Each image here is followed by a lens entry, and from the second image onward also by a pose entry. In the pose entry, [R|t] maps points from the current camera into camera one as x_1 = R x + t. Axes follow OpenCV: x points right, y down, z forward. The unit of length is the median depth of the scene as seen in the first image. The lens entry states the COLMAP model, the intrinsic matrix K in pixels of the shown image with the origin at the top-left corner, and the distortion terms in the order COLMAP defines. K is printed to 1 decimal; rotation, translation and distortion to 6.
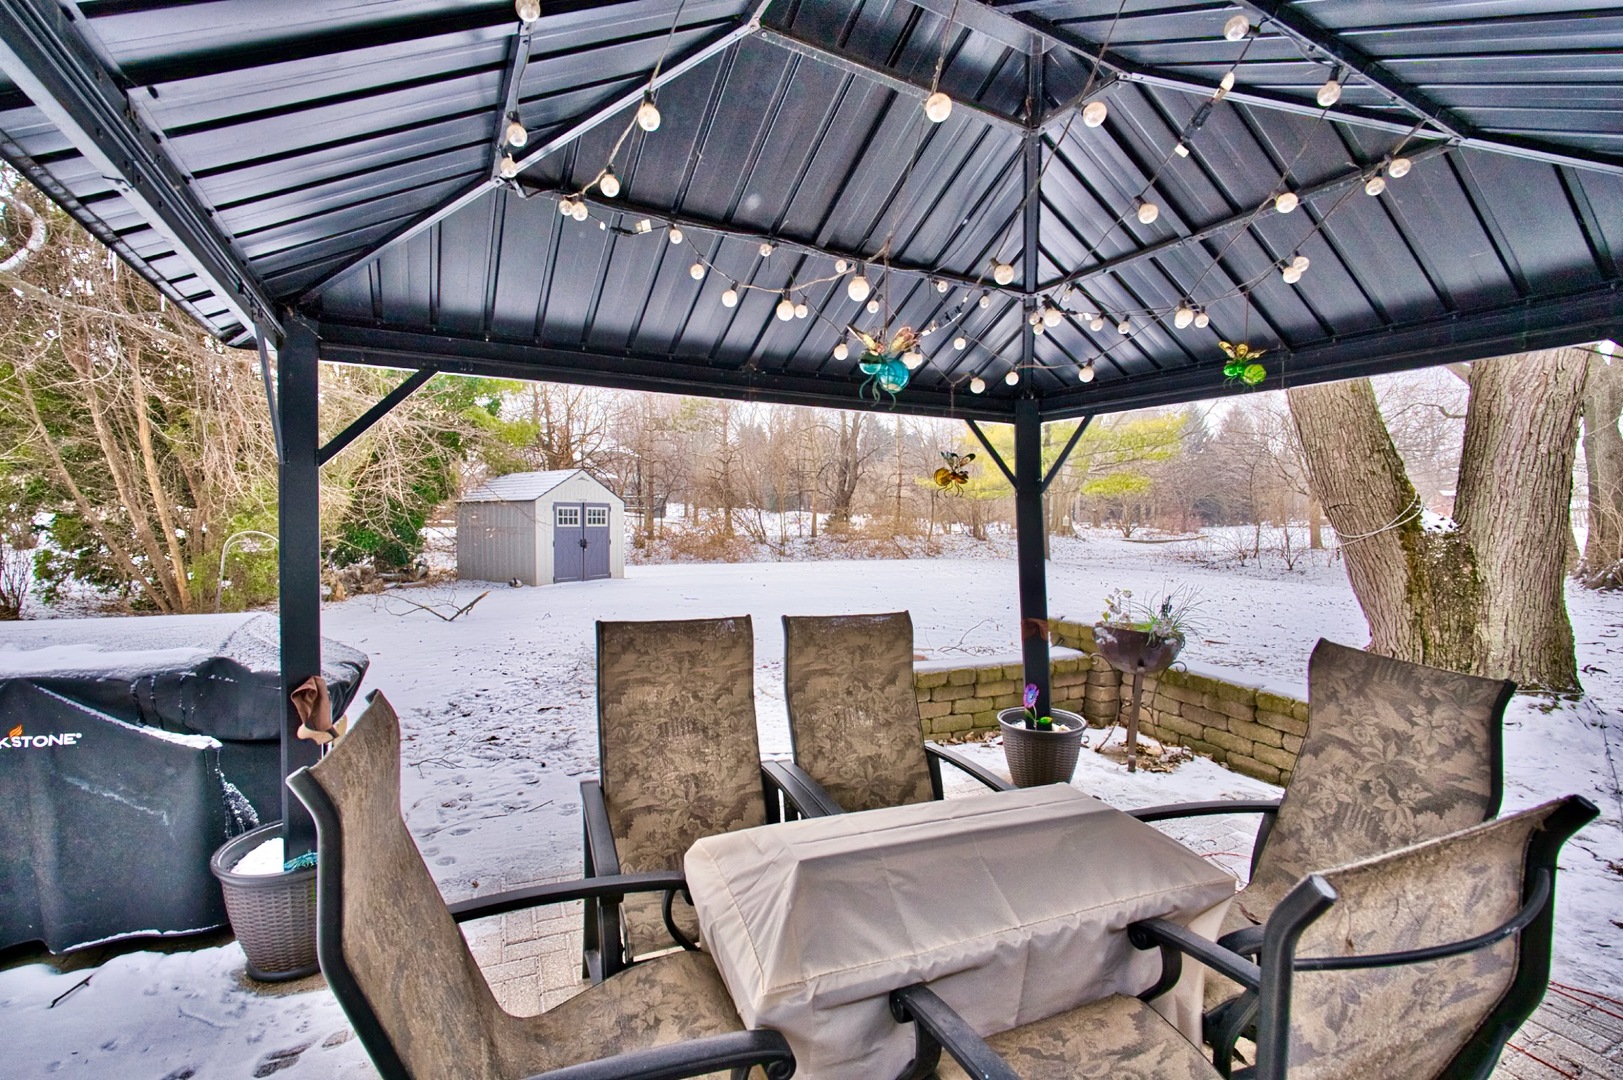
lens RADIAL K [[703.4, 0, 810.0], [0, 703.4, 536.5], [0, 0, 1]] dist [-0.020569, 0.005019]
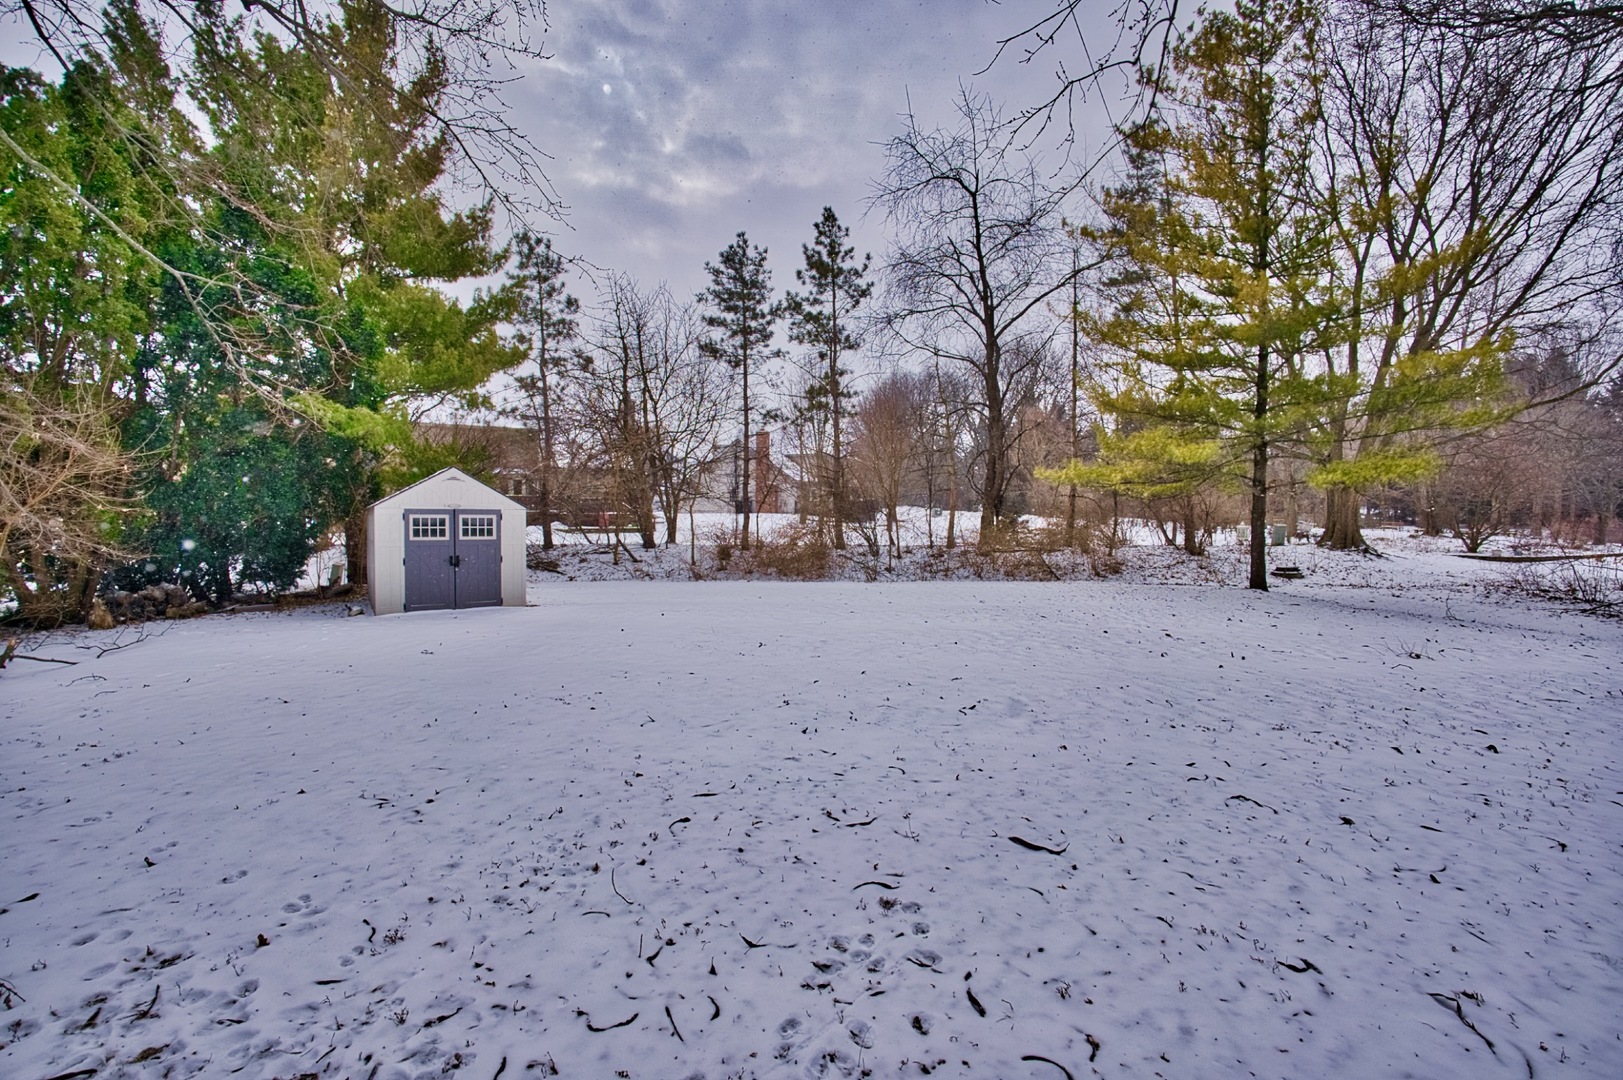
lens RADIAL K [[703.4, 0, 804.5], [0, 703.4, 532.6], [0, 0, 1]] dist [-0.020569, 0.005019]
pose [[0.922887, 0.009036, -0.384965, 0.417018], [-0.010485, 0.999944, -0.001665, -0.030222], [0.384929, 0.005573, 0.922930, 0.522228]]
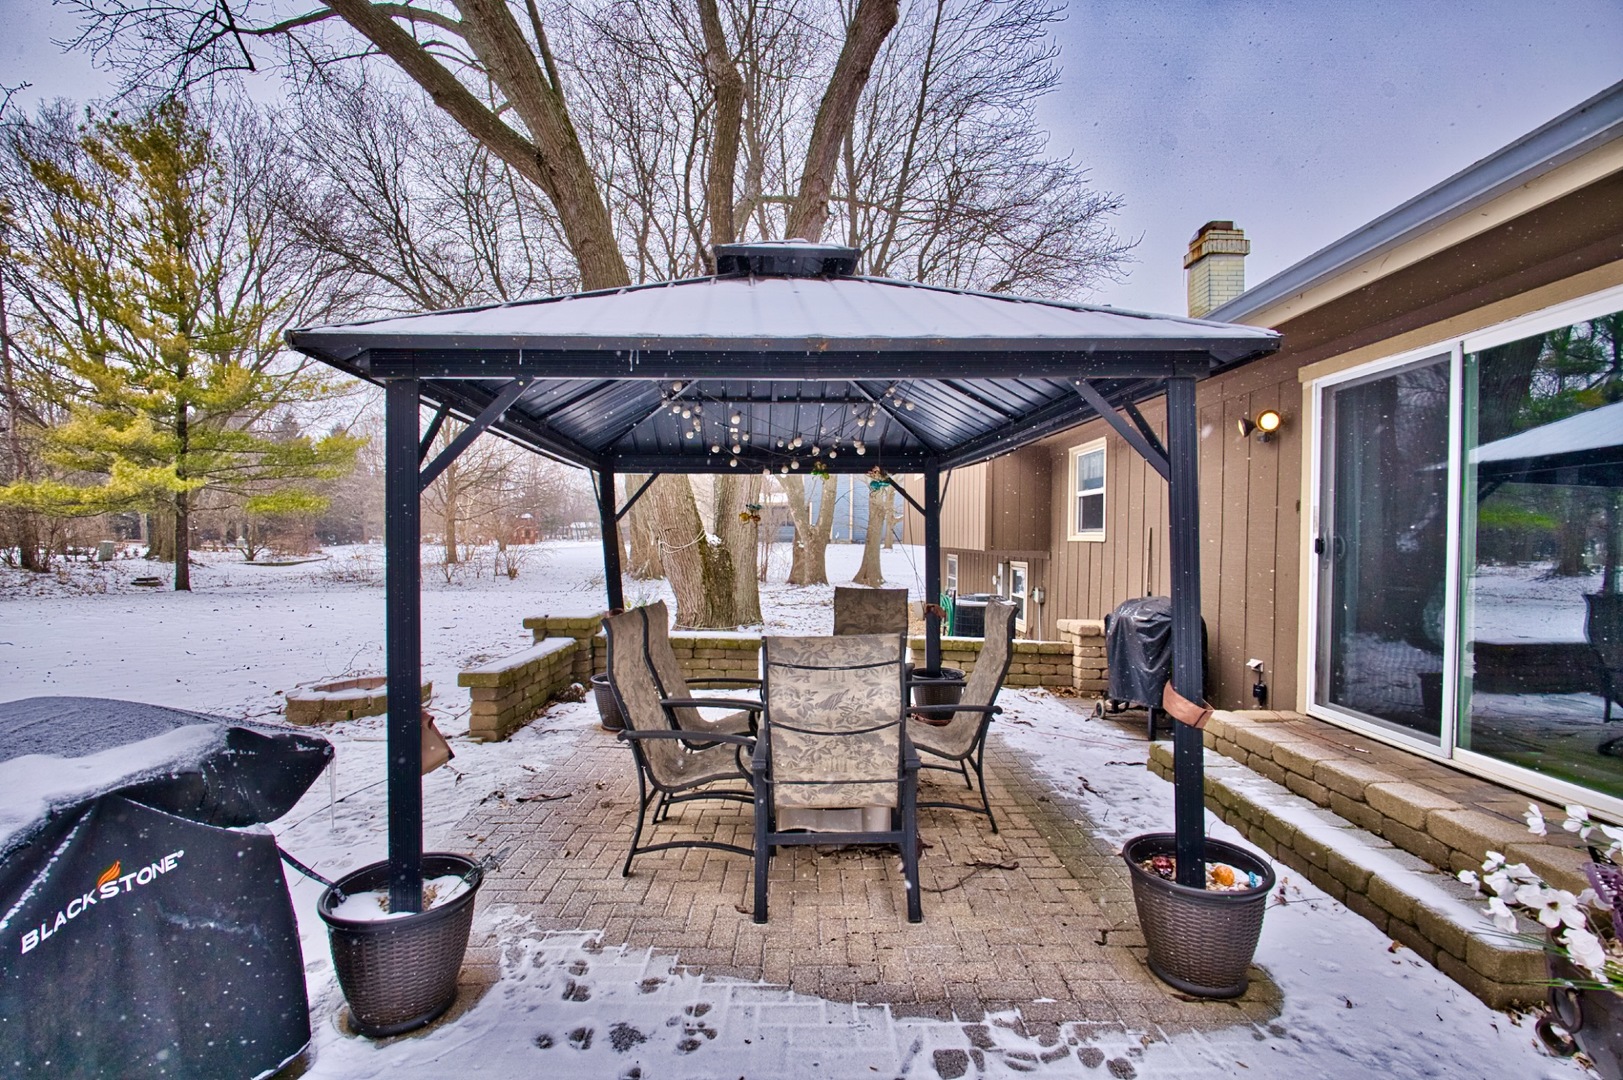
lens RADIAL K [[703.4, 0, 806.3], [0, 703.4, 543.7], [0, 0, 1]] dist [-0.020569, 0.005019]
pose [[0.399639, -0.017694, 0.916502, -0.244529], [0.032905, 0.999446, 0.004947, -0.003039], [-0.916082, 0.028181, 0.399999, 0.017287]]
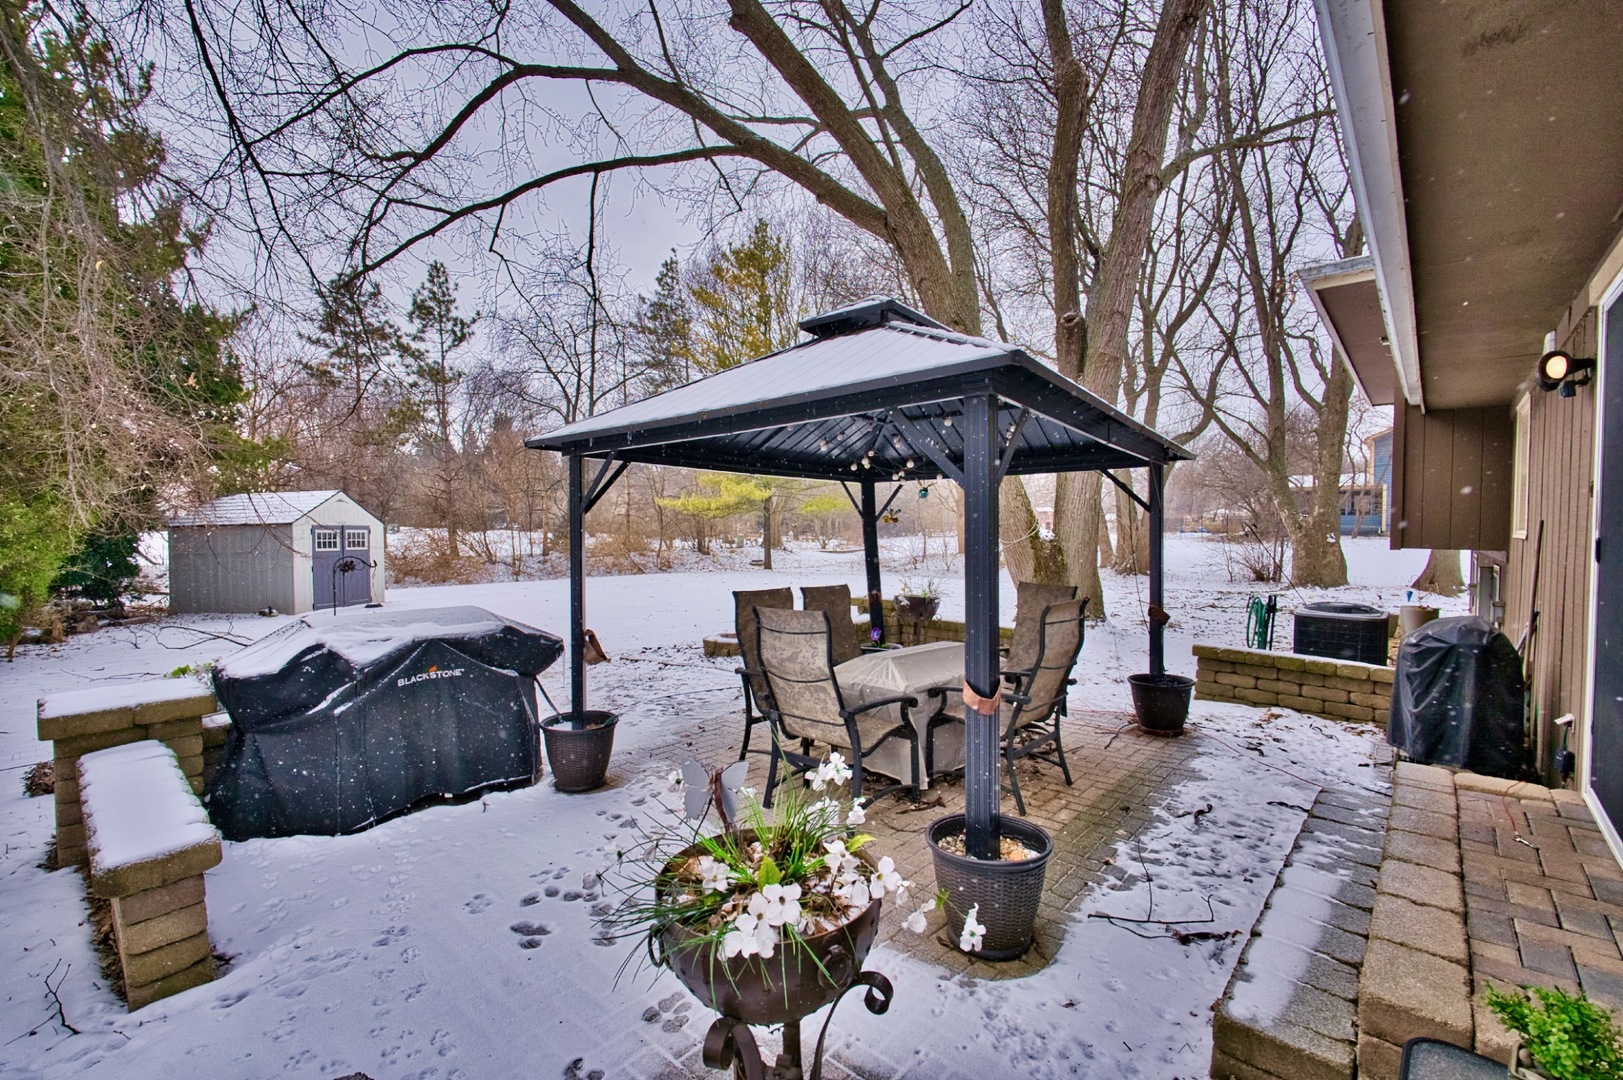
lens RADIAL K [[703.4, 0, 809.6], [0, 703.4, 543.6], [0, 0, 1]] dist [-0.020569, 0.005019]
pose [[0.910377, -0.021426, 0.413225, -0.165515], [0.026538, 0.999626, -0.006634, 0.000418], [-0.412928, 0.017006, 0.910605, -0.165256]]
